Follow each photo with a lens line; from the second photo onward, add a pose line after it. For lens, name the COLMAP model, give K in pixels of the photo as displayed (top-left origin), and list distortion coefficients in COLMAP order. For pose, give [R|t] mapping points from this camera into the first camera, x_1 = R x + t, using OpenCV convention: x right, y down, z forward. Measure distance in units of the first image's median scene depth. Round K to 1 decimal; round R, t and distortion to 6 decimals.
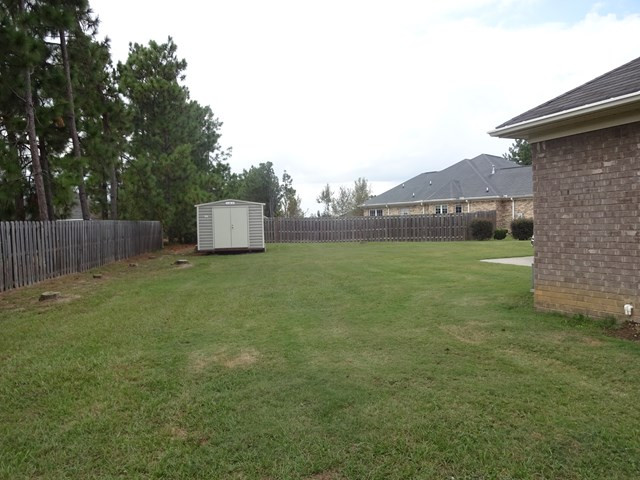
lens RADIAL K [[482.4, 0, 323.2], [0, 482.4, 245.1], [0, 0, 1]] dist [-0.010705, -0.006520]
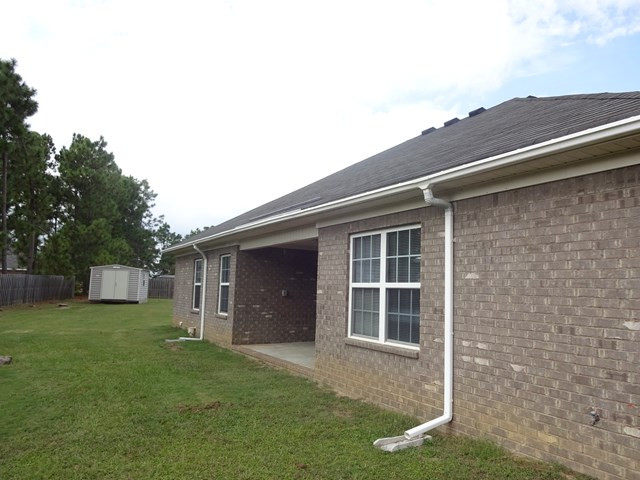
lens RADIAL K [[482.4, 0, 320.7], [0, 482.4, 235.8], [0, 0, 1]] dist [-0.010705, -0.006520]
pose [[0.995158, 0.066083, 0.072764, 0.206708], [-0.054243, 0.986560, -0.154134, 0.004564], [-0.081971, 0.149441, 0.985367, -0.315534]]
